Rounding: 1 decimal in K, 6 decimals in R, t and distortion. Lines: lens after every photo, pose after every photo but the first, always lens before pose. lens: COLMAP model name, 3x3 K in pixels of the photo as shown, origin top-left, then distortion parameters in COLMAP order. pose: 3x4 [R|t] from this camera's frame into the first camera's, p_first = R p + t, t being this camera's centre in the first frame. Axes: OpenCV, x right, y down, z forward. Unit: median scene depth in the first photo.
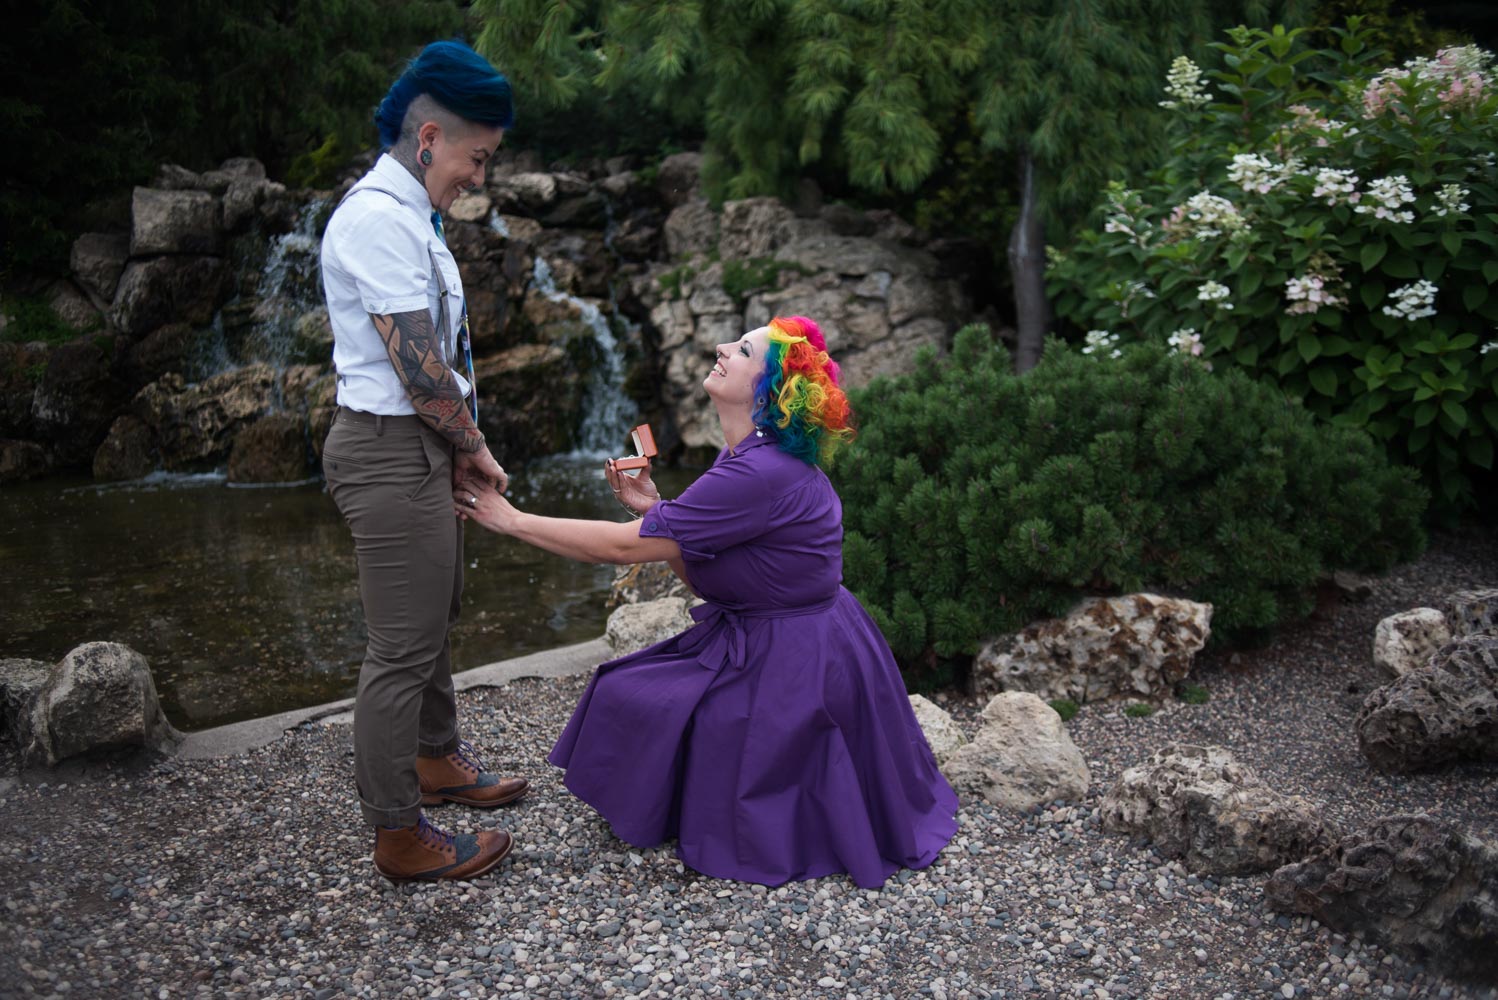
lens RADIAL K [[1519.5, 0, 750.0], [0, 1519.5, 523.4], [0, 0, 1]] dist [-0.081197, 0.077422]
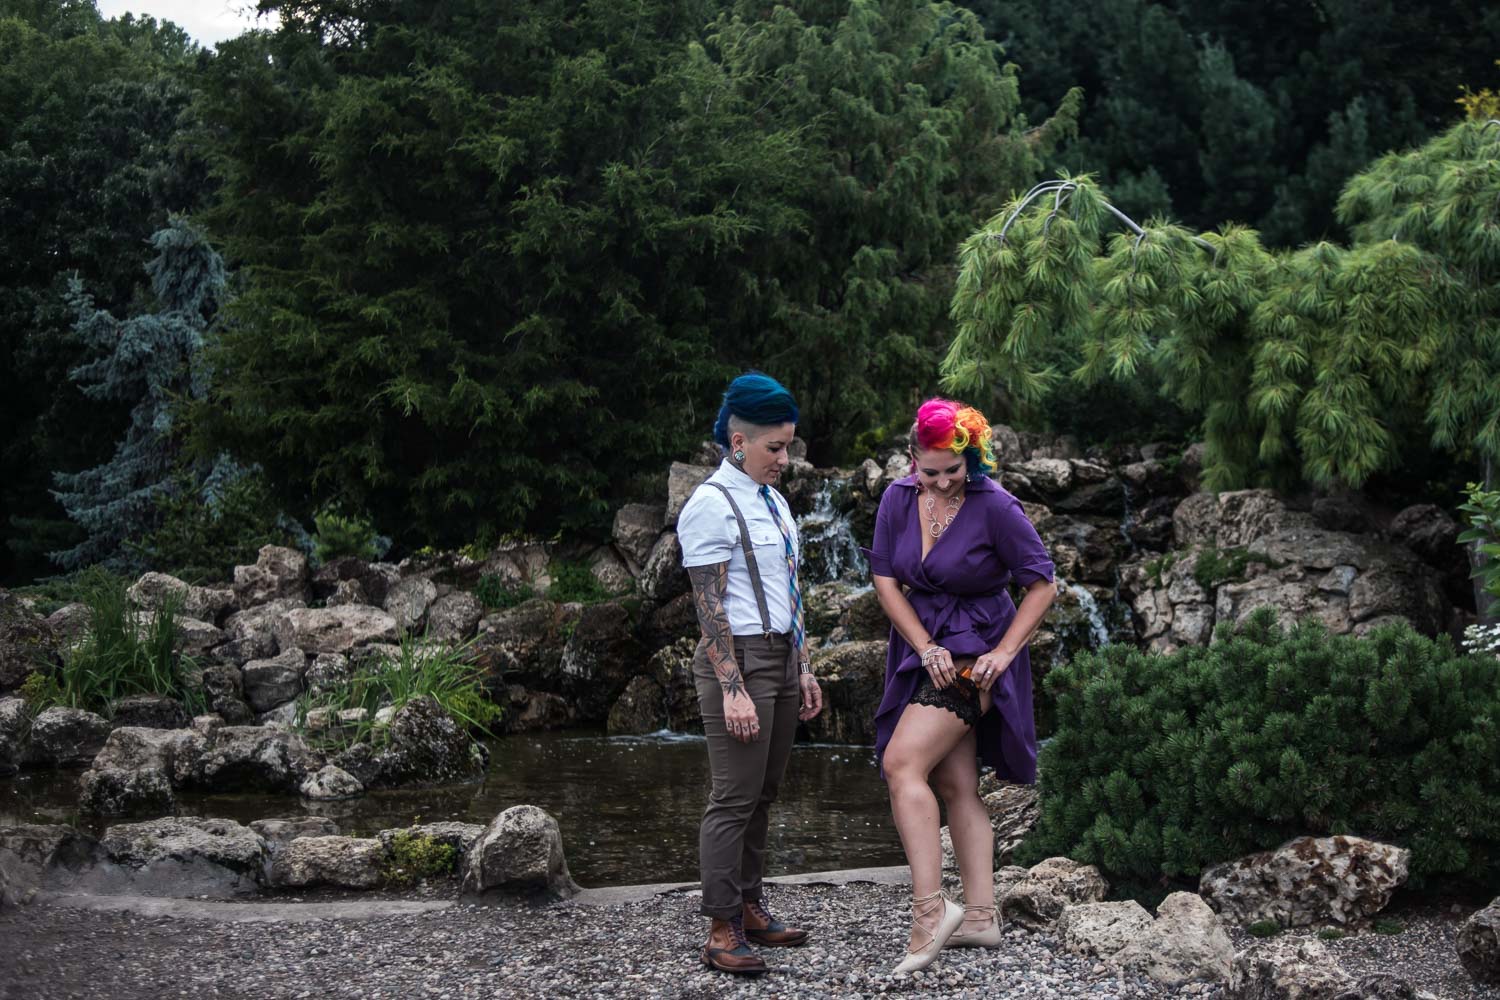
lens RADIAL K [[1521.5, 0, 751.0], [0, 1521.5, 523.5], [0, 0, 1]] dist [-0.081197, 0.077422]
pose [[0.947651, 0.029131, -0.317976, 0.183535], [-0.087265, 0.981547, -0.170148, 0.046664], [0.307152, 0.188989, 0.932706, -0.249483]]
